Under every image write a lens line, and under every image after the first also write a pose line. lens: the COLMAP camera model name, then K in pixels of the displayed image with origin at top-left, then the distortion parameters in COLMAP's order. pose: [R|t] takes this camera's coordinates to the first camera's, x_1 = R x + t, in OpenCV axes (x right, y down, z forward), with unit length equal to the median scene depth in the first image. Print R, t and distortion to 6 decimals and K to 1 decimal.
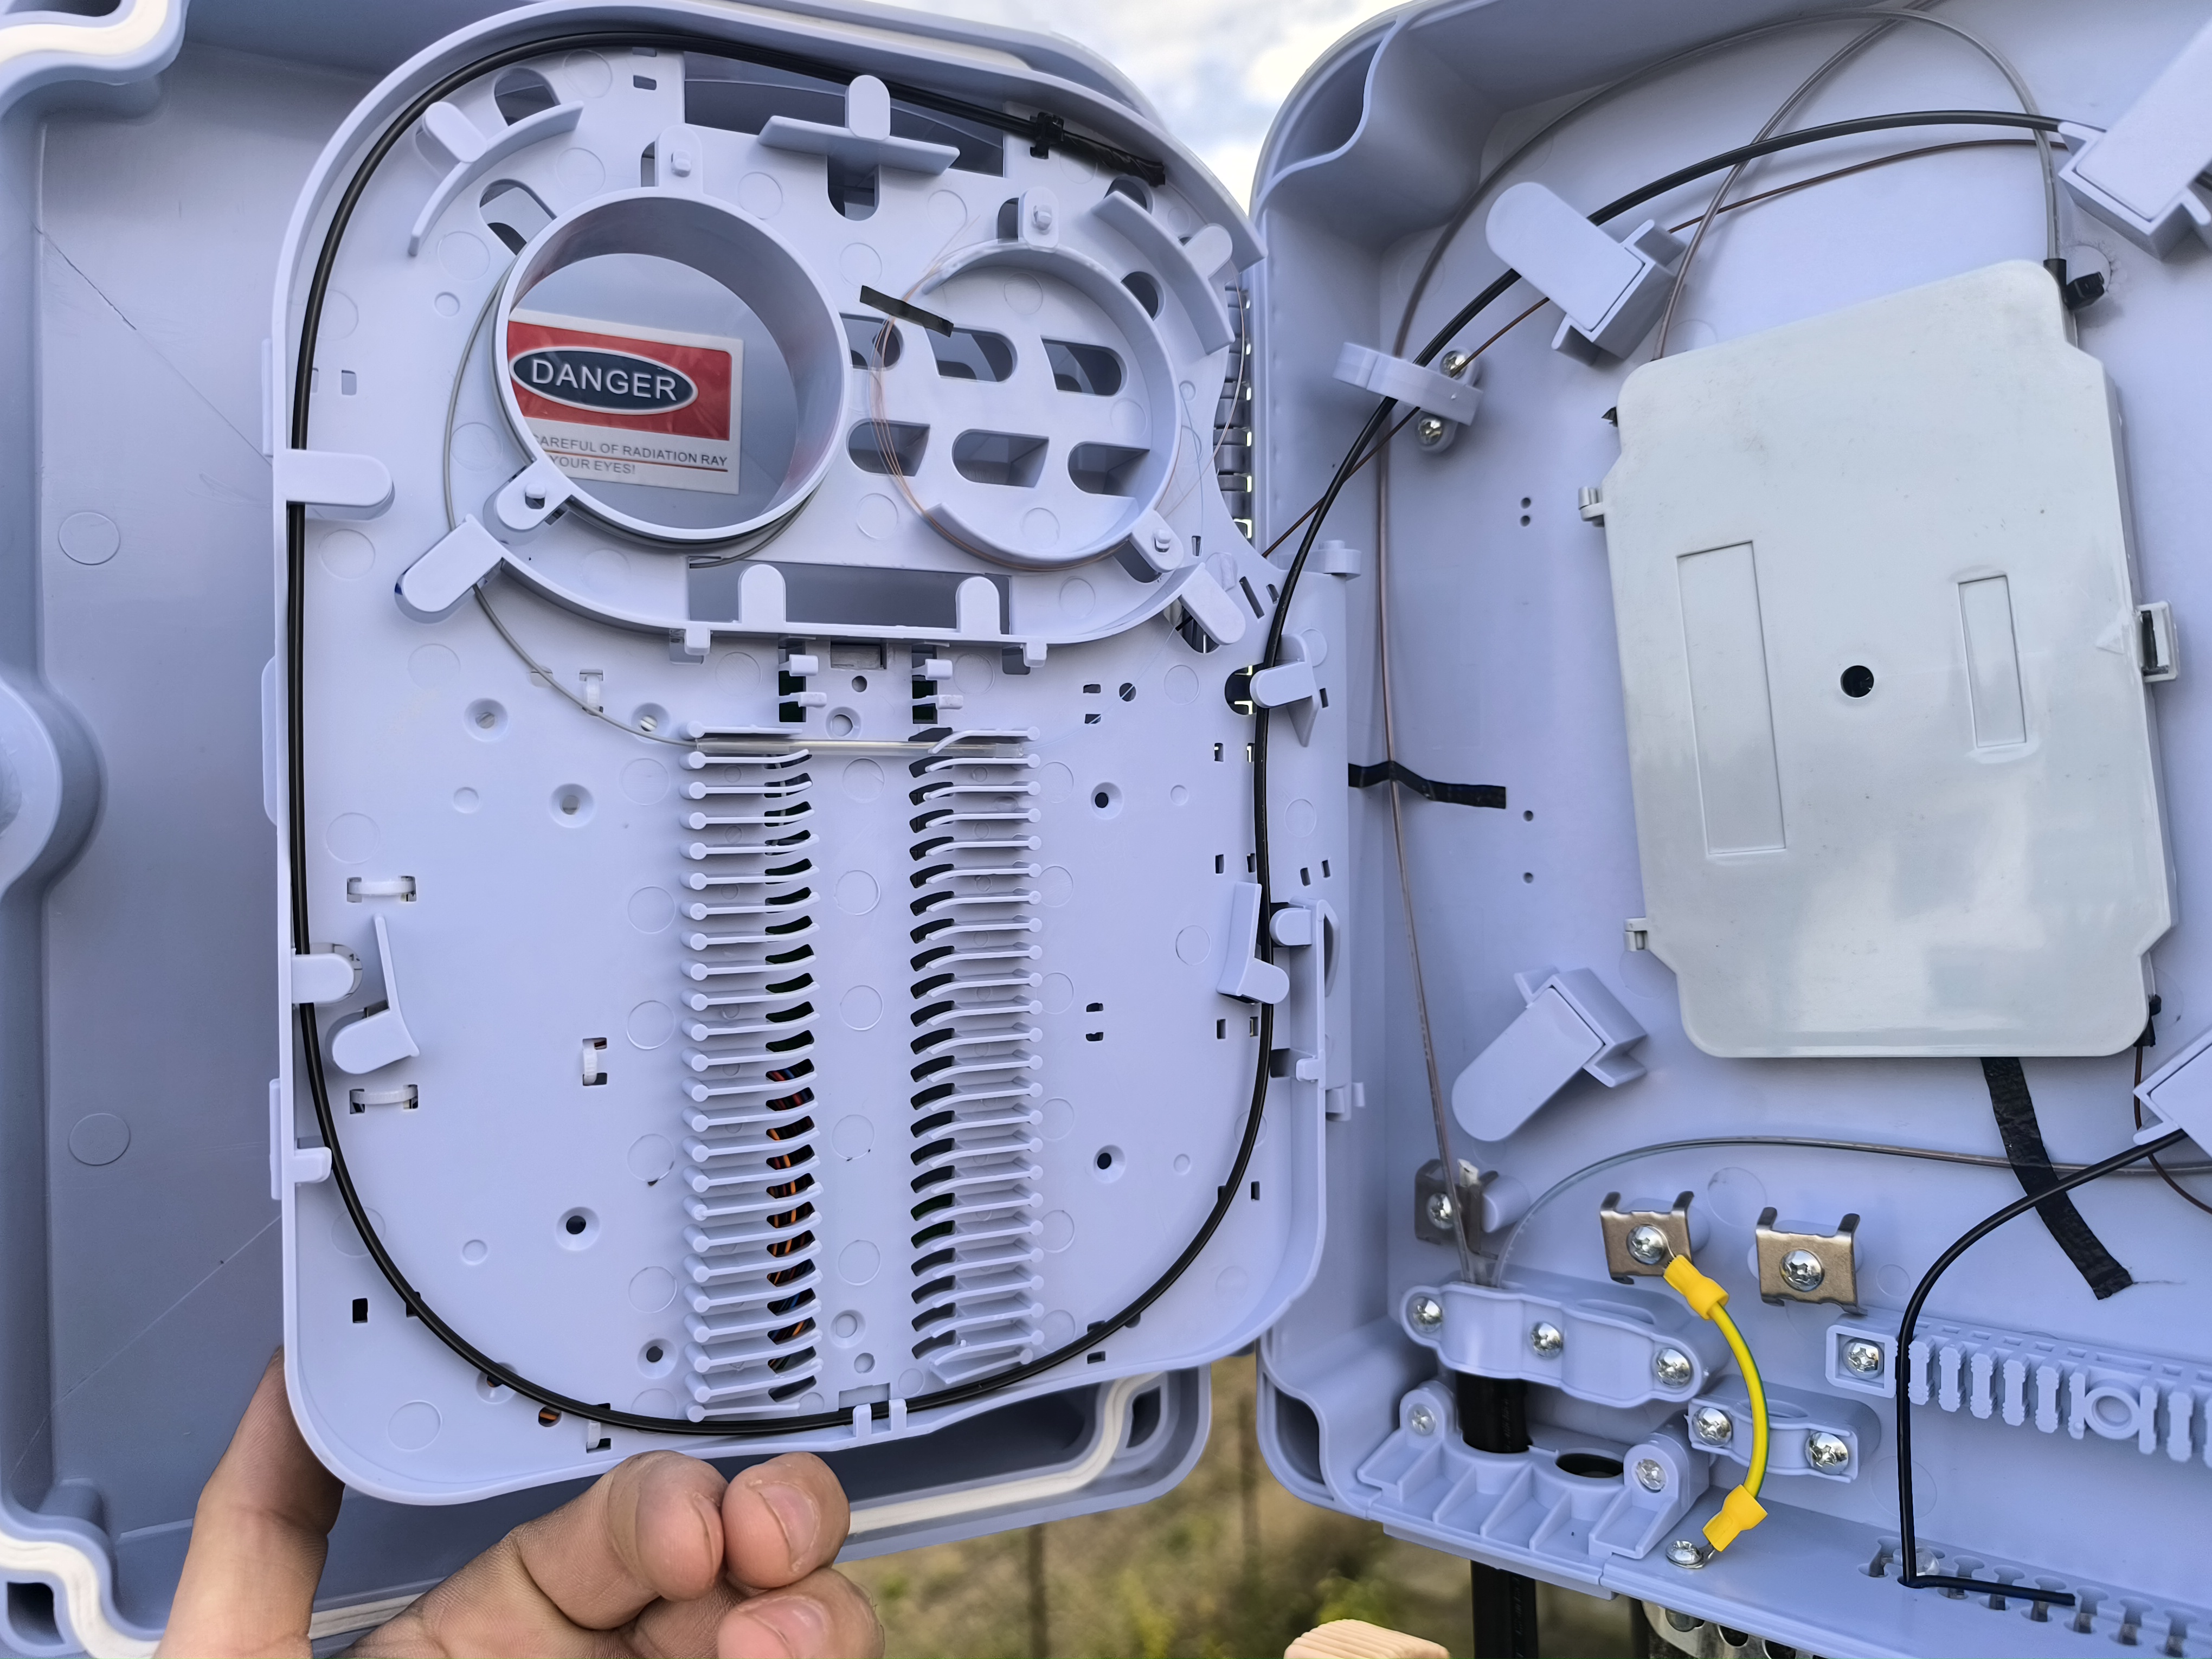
lens RADIAL K [[1669.9, 0, 1106.6], [0, 1669.9, 829.2], [0, 0, 1]] dist [0.010467, -0.002000]
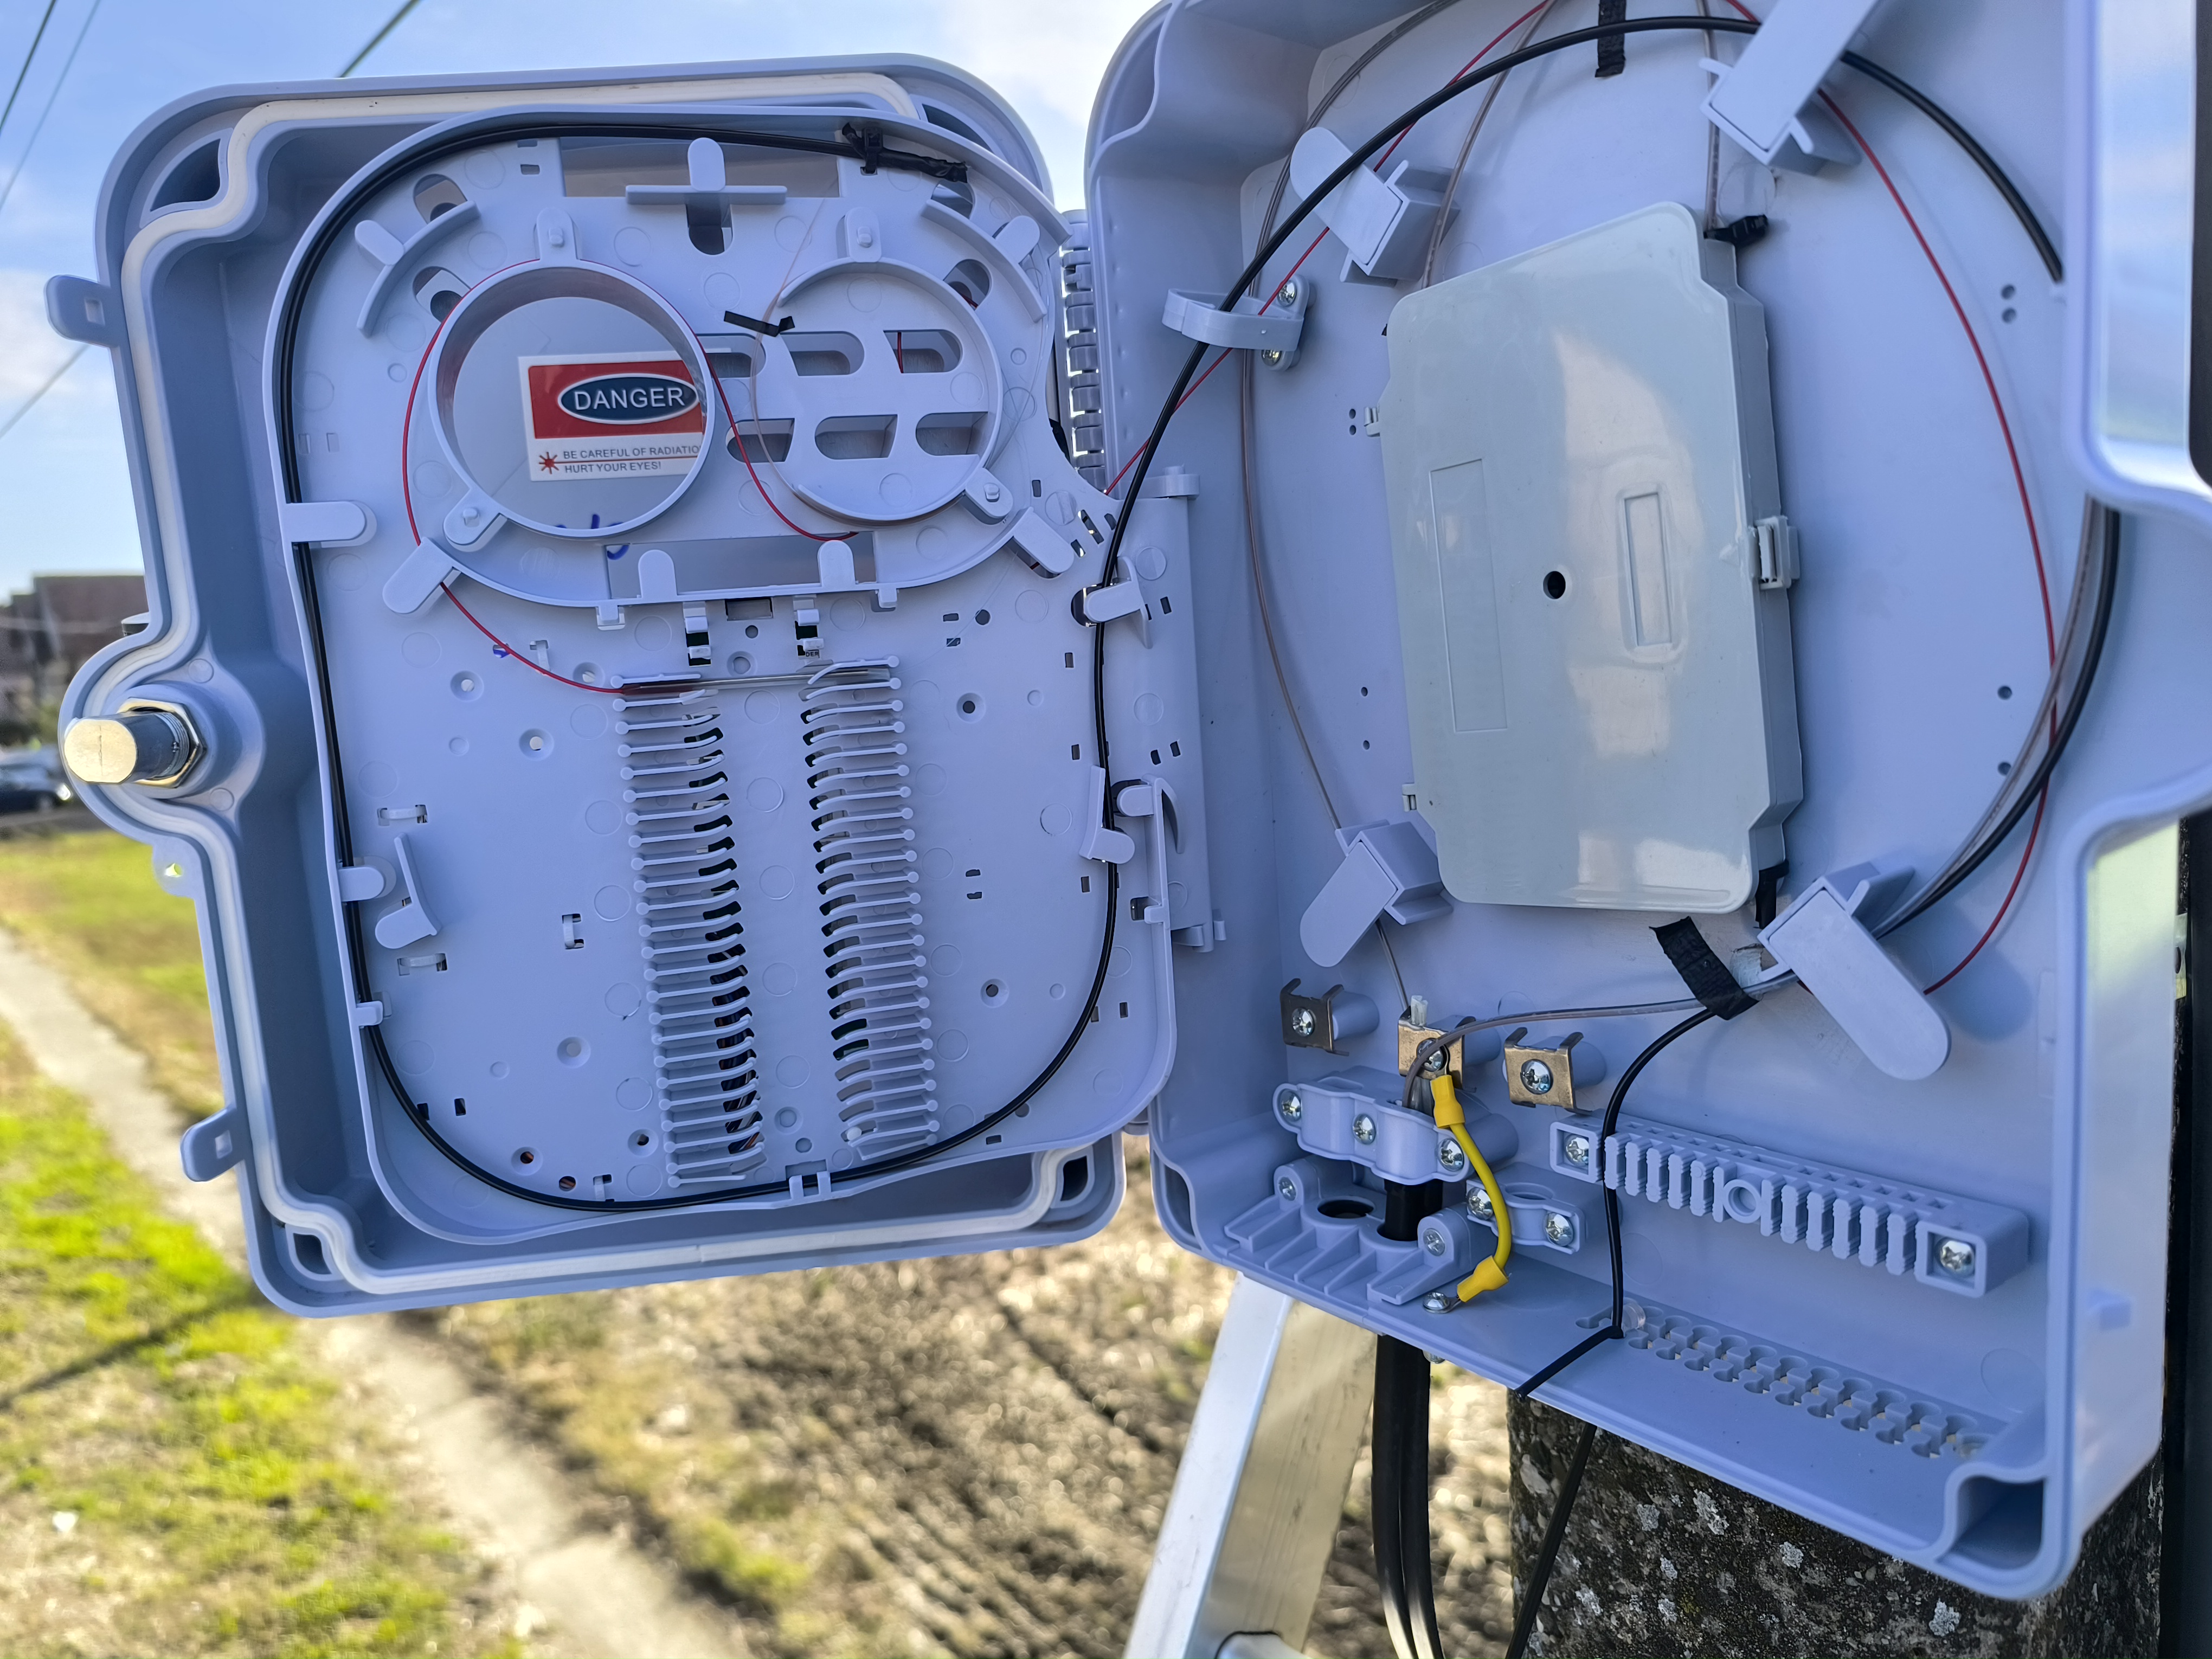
lens RADIAL K [[1579.7, 0, 1102.6], [0, 1579.7, 823.2], [0, 0, 1]] dist [0.034272, 0.020782]
pose [[0.976395, -0.032315, -0.213563, 0.352877], [0.059903, 0.990472, 0.124001, -0.073906], [0.207521, -0.133867, 0.969028, -0.131118]]
